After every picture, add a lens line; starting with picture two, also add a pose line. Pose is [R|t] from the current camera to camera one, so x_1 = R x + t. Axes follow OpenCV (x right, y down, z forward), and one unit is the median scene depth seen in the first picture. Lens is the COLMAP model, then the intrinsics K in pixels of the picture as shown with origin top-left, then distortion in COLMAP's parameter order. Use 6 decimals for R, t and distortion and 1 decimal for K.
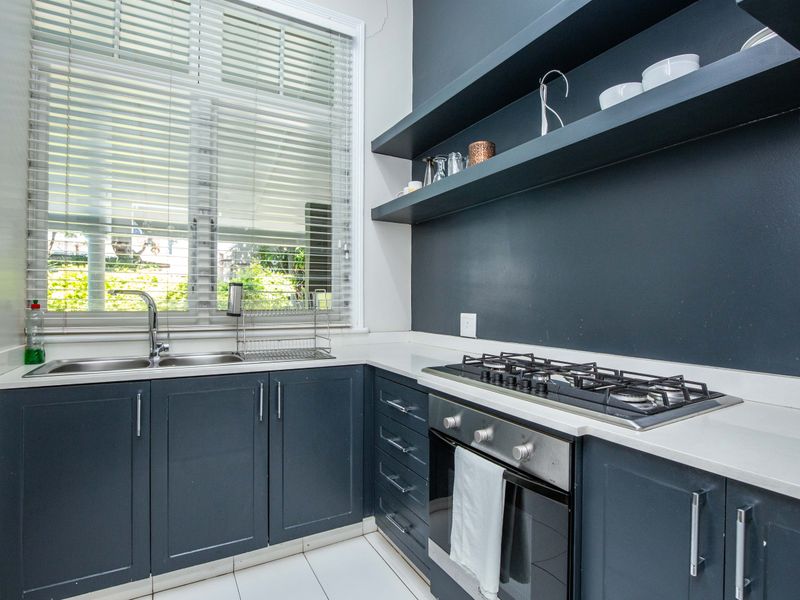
lens RADIAL K [[414.6, 0, 400.0], [0, 414.6, 300.0], [0, 0, 1]] dist [-0.058081, -0.000485]
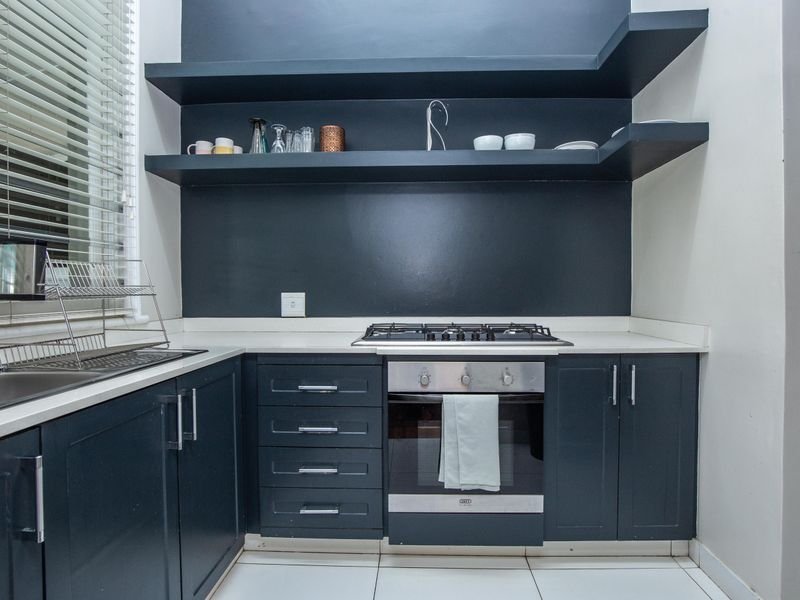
lens RADIAL K [[423.3, 0, 413.0], [0, 423.3, 292.4], [0, 0, 1]] dist [-0.027217, -0.000731]
pose [[0.503646, -0.009514, 0.863858, -0.564095], [0.000466, 0.999942, 0.010742, 0.021141], [-0.863910, -0.005008, 0.503621, 0.253095]]
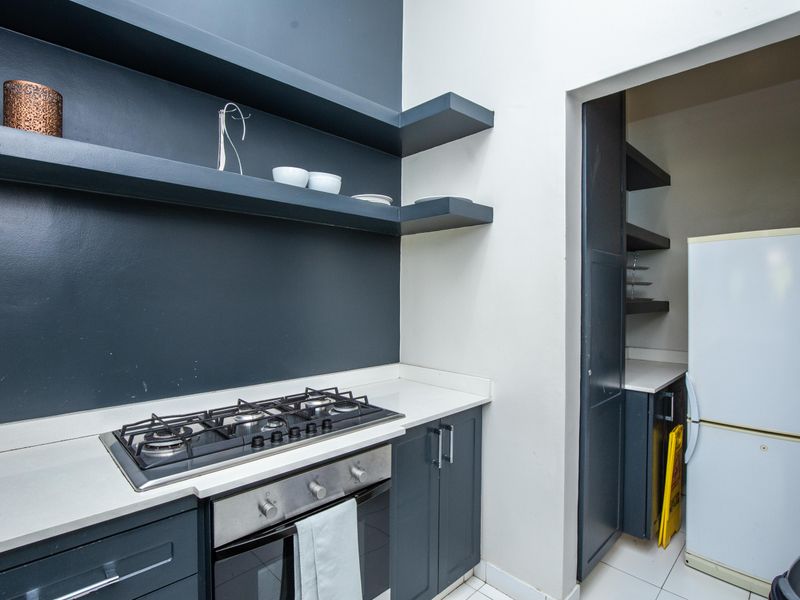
lens RADIAL K [[407.9, 0, 400.0], [0, 407.9, 300.0], [0, 0, 1]] dist [-0.021077, 0.000366]
pose [[-0.267624, -0.022738, 0.963255, -0.440139], [-0.012363, 0.999720, 0.020163, -0.091071], [-0.963444, -0.006513, -0.267830, 0.582456]]
